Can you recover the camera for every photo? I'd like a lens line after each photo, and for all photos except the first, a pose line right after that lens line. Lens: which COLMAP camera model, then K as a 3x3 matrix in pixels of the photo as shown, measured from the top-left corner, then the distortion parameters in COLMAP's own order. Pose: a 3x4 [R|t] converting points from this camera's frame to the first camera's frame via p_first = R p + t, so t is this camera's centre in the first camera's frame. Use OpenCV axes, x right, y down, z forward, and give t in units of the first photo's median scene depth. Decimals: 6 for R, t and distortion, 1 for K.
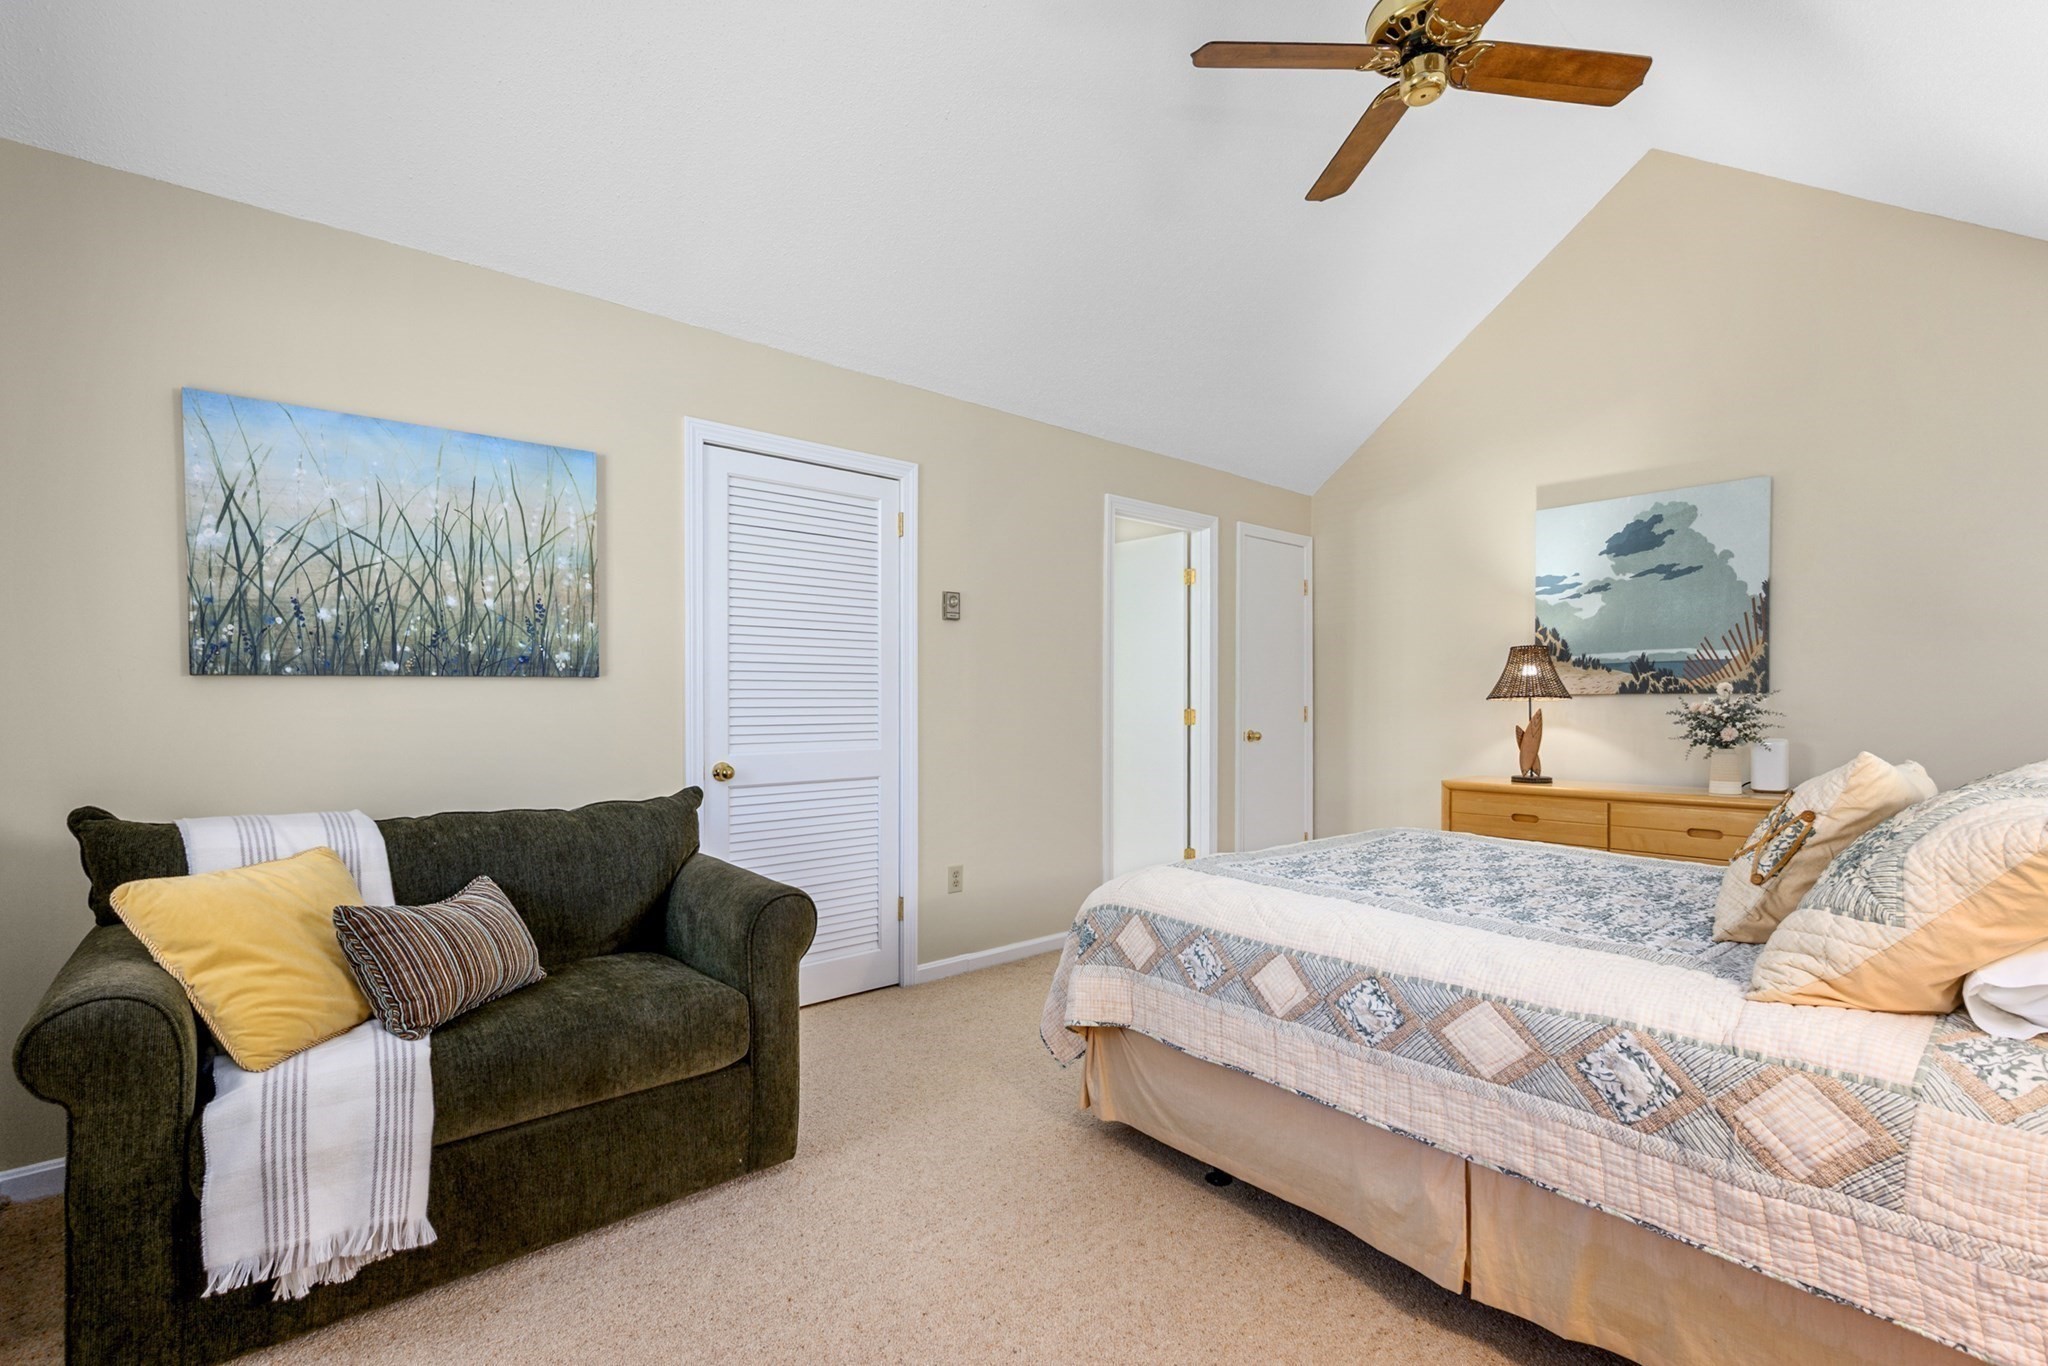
lens RADIAL K [[874.2, 0, 1024.0], [0, 874.2, 683.0], [0, 0, 1]] dist [-0.000024, -0.000190]
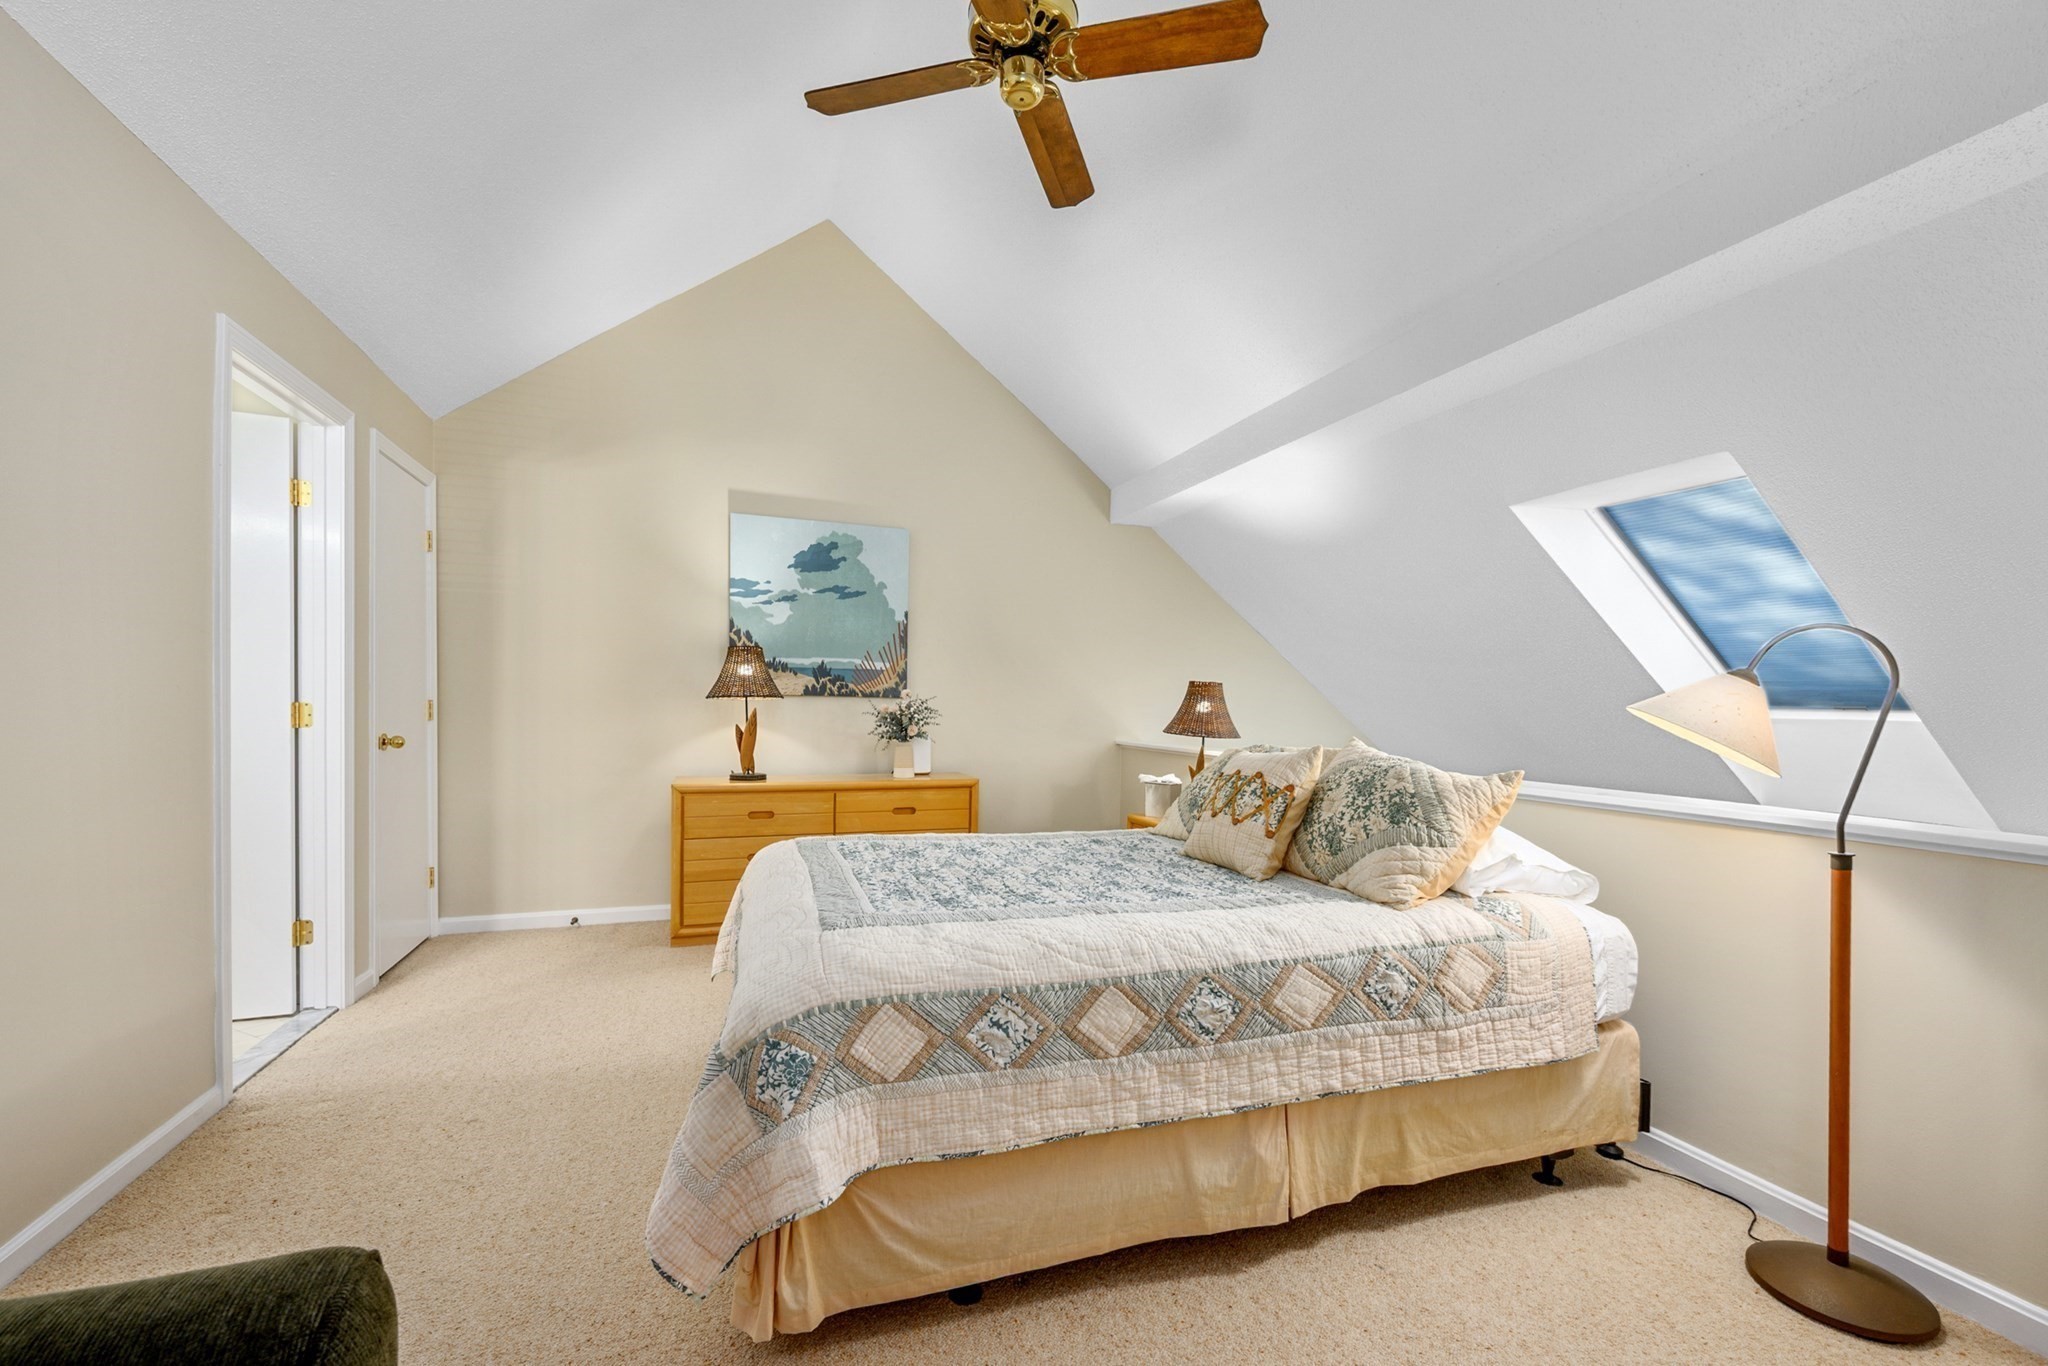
lens RADIAL K [[864.1, 0, 1029.2], [0, 864.1, 710.2], [0, 0, 1]] dist [-0.000903, -0.000082]
pose [[0.349898, 0.004778, 0.936775, -0.435332], [-0.042281, 0.999048, 0.010697, 0.012683], [-0.935833, -0.043351, 0.349767, 0.585515]]
